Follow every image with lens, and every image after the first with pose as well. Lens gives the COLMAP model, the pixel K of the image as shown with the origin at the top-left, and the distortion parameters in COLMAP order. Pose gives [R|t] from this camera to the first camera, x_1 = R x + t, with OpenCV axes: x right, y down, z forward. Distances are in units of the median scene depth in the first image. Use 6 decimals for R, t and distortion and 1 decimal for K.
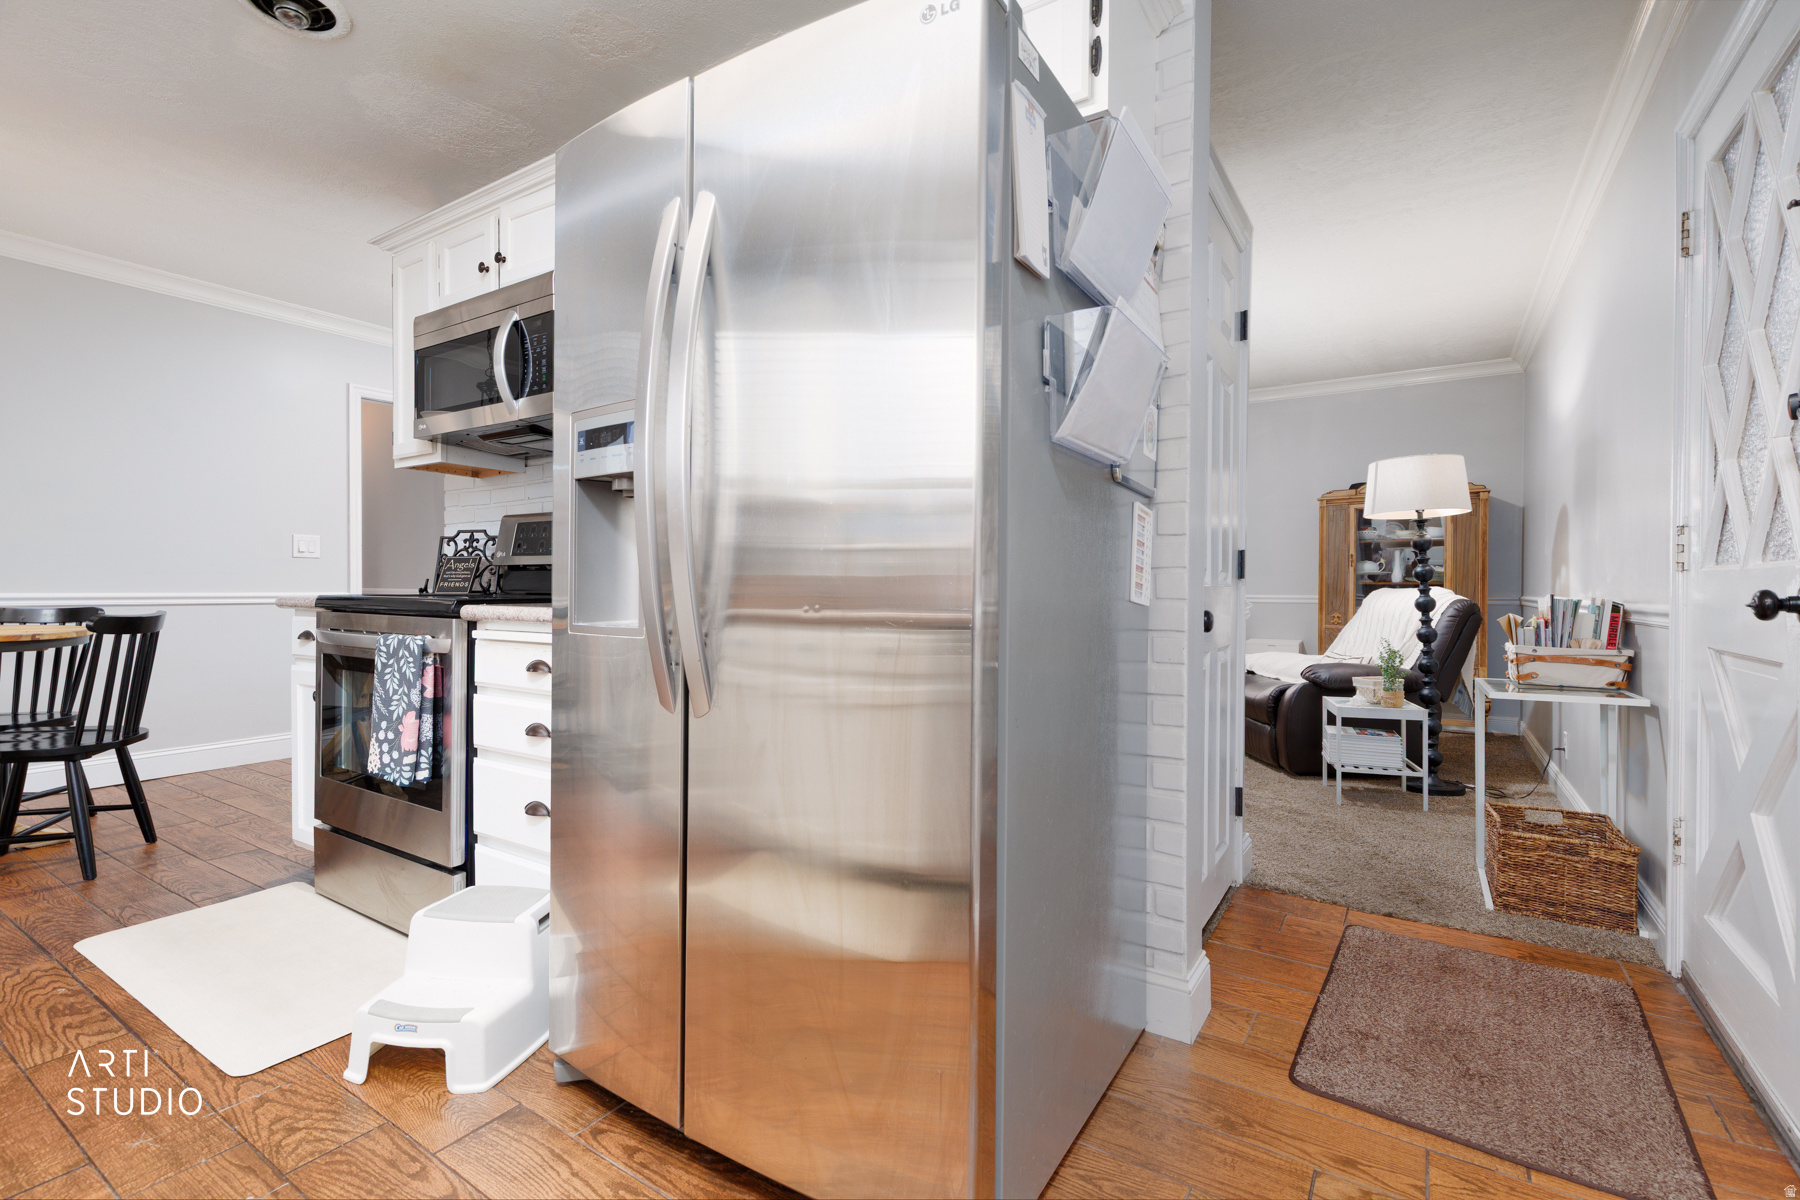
lens RADIAL K [[806.0, 0, 904.3], [0, 806.0, 594.6], [0, 0, 1]] dist [0.008261, -0.000073]
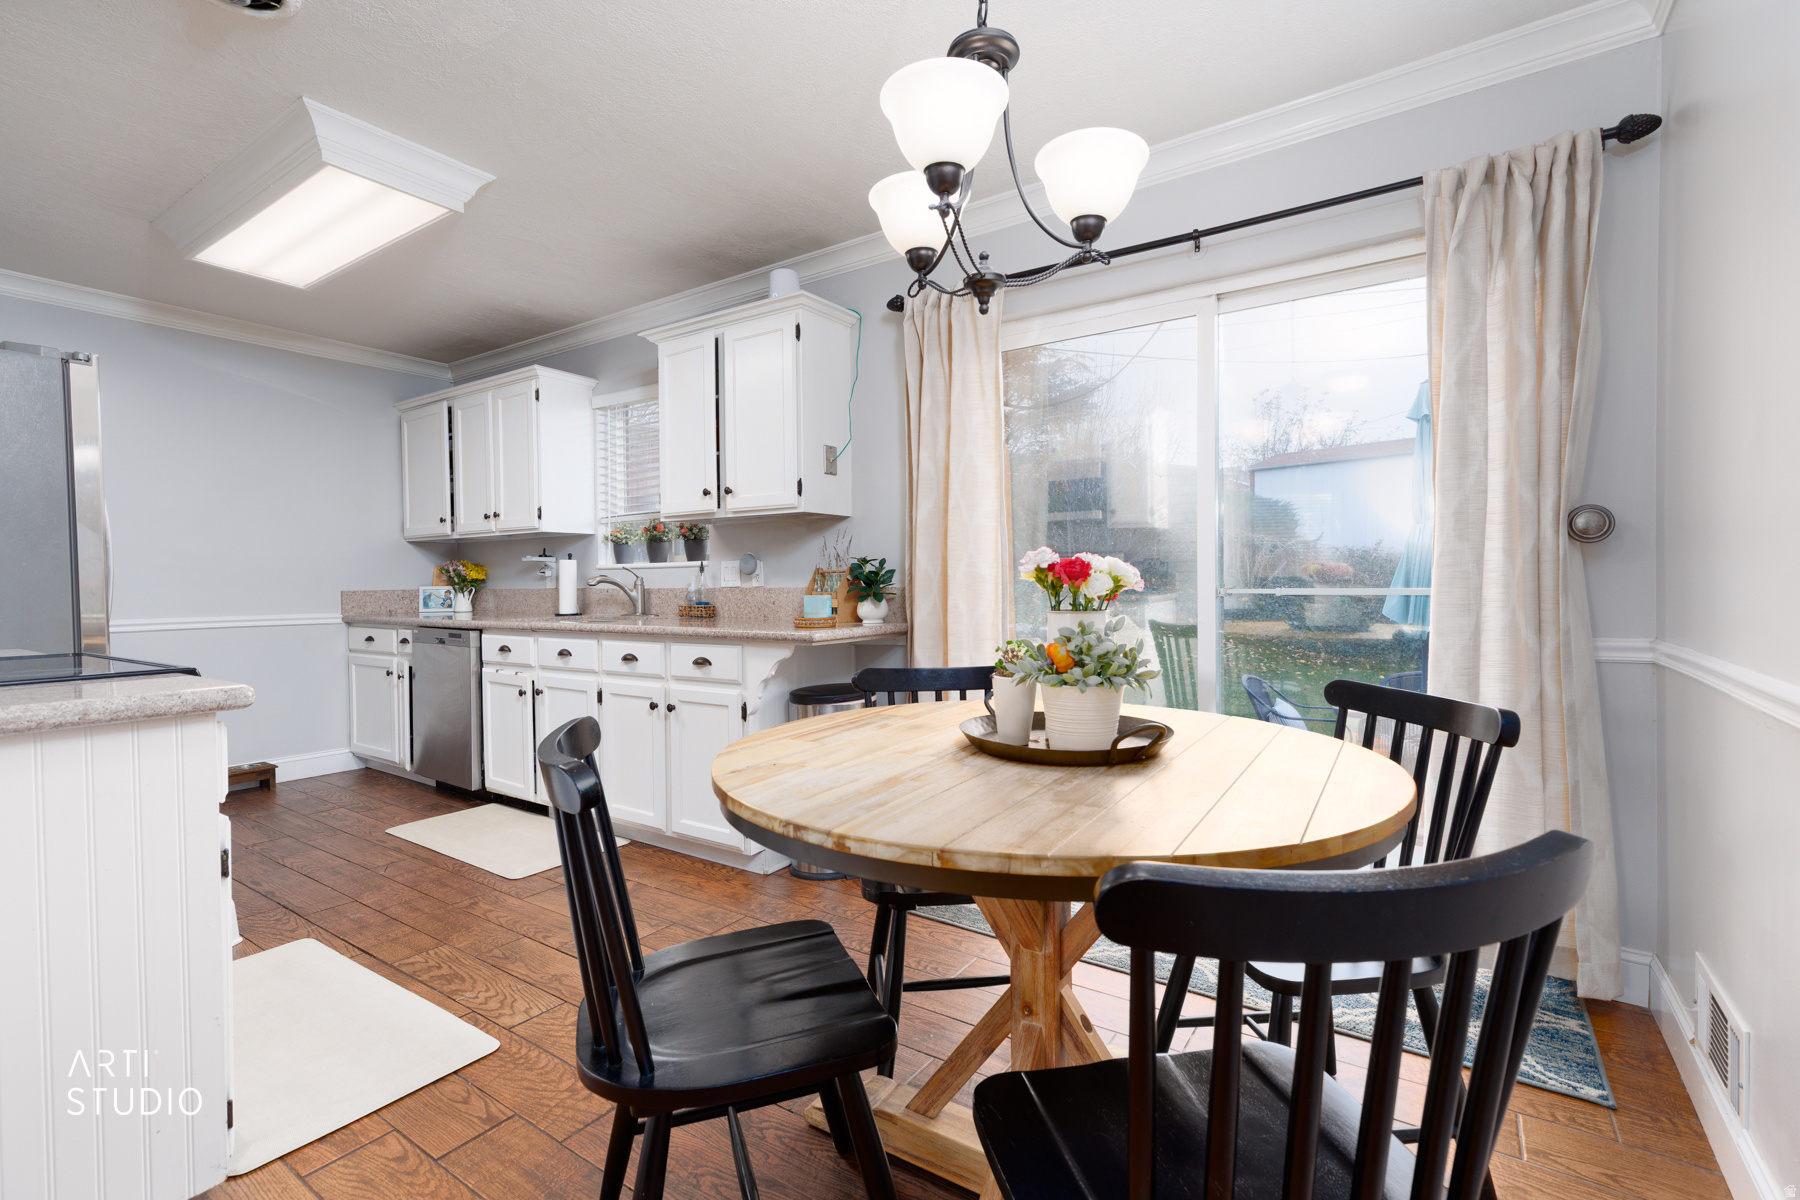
lens RADIAL K [[806.0, 0, 902.4], [0, 806.0, 595.1], [0, 0, 1]] dist [0.008261, -0.000073]
pose [[-0.999658, 0.003246, 0.025960, -1.531287], [0.003891, 0.999684, 0.024831, -0.080948], [-0.025871, 0.024924, -0.999355, 1.919508]]
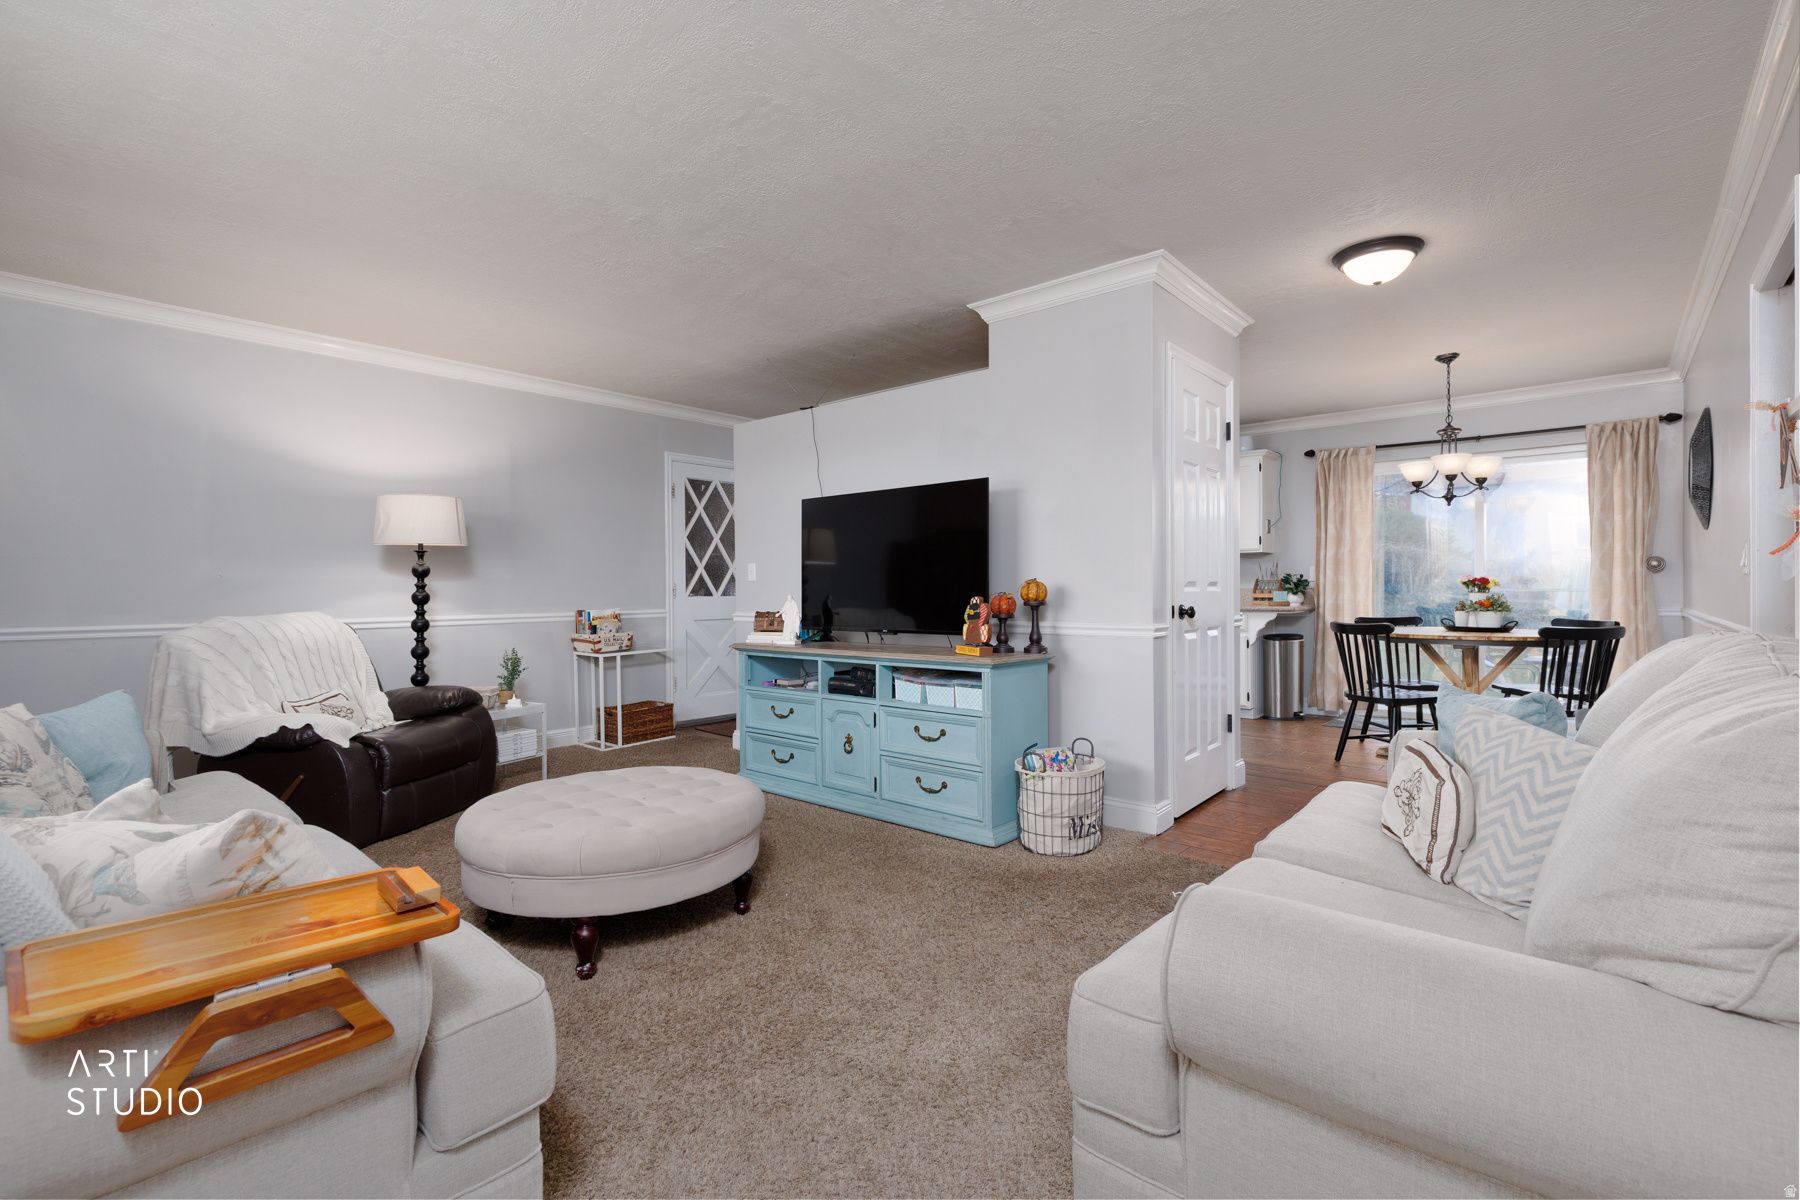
lens RADIAL K [[806.0, 0, 901.4], [0, 806.0, 594.8], [0, 0, 1]] dist [0.008261, -0.000073]
pose [[-0.990313, -0.000395, 0.138855, -0.505281], [0.002044, 0.999846, 0.017423, -0.087331], [-0.138840, 0.017538, -0.990159, 3.516531]]
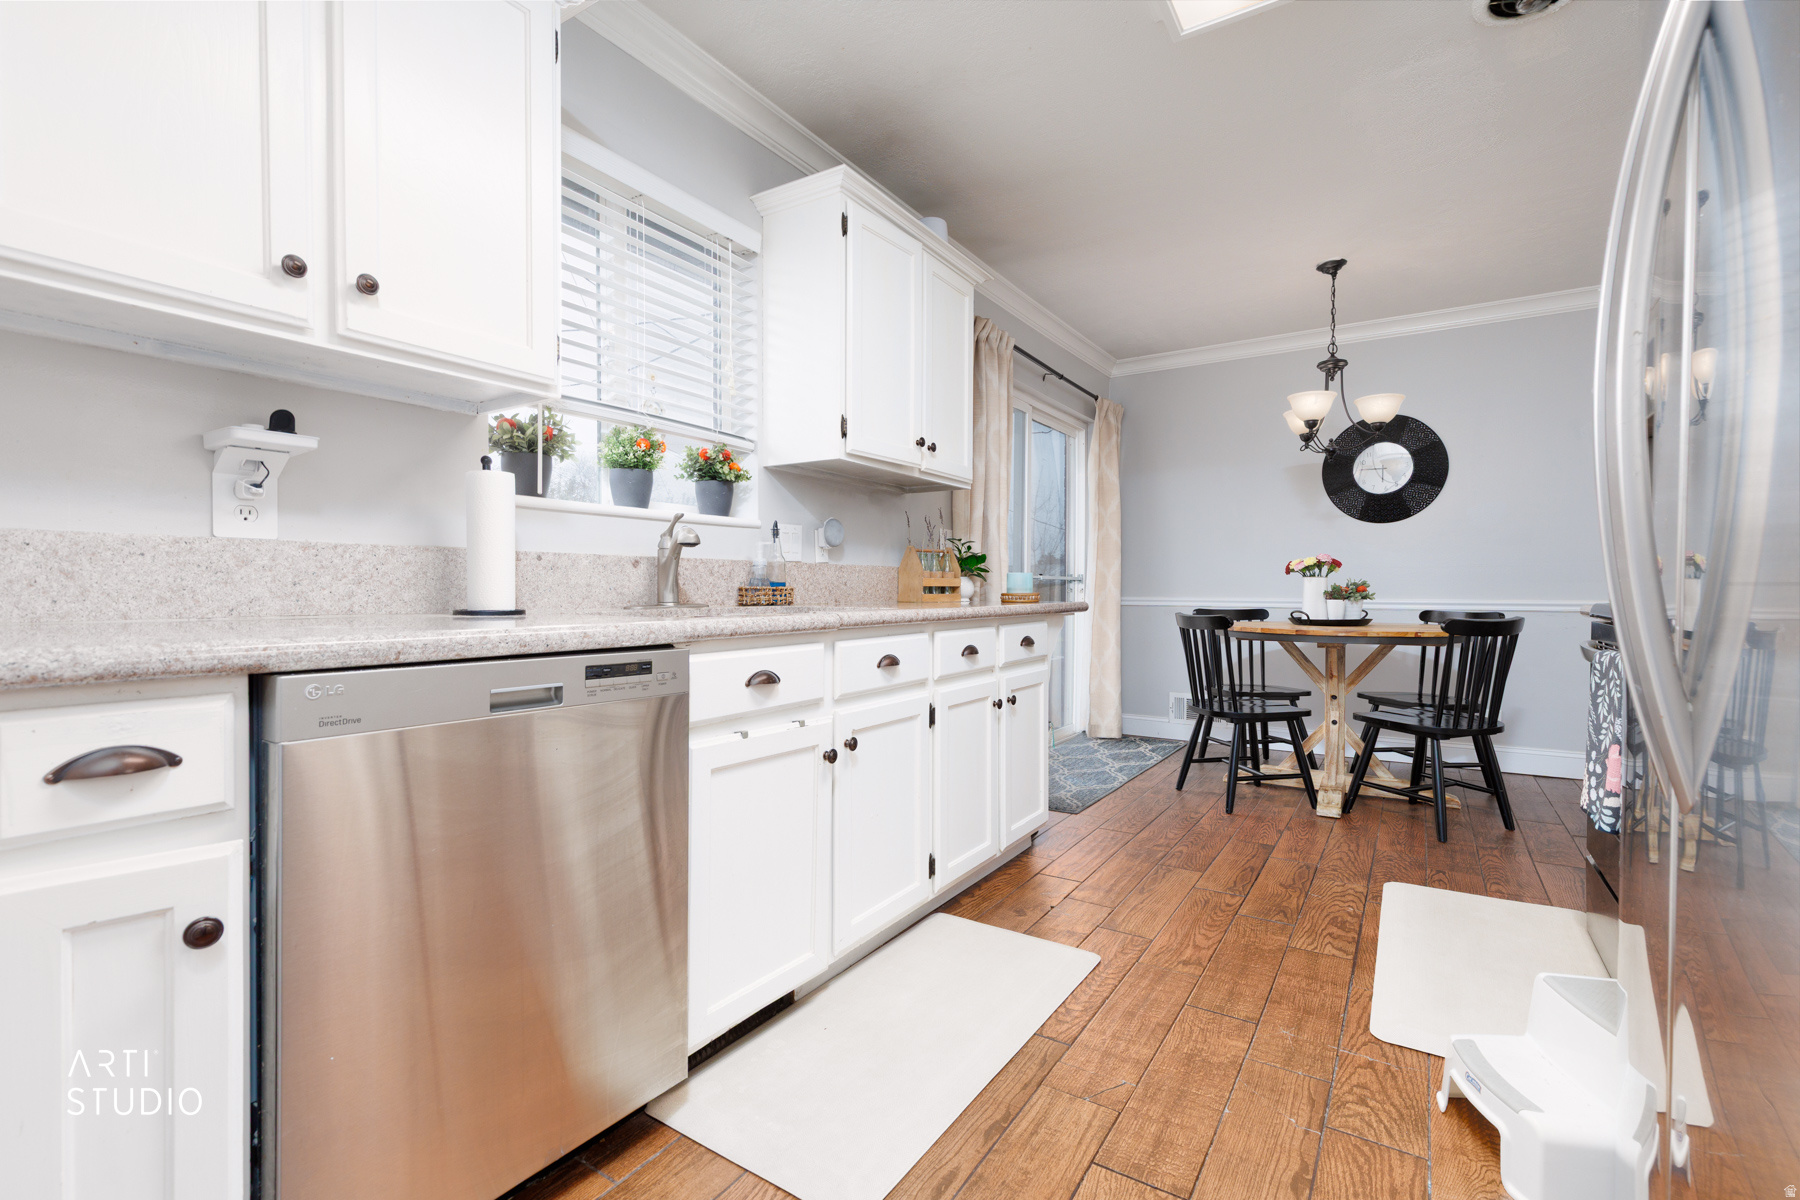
lens RADIAL K [[806.0, 0, 905.3], [0, 806.0, 605.1], [0, 0, 1]] dist [0.008261, -0.000073]
pose [[0.007552, 0.013560, -0.999880, 0.208026], [-0.007820, 0.999878, 0.013500, -0.003716], [0.999941, 0.007717, 0.007657, 0.264621]]
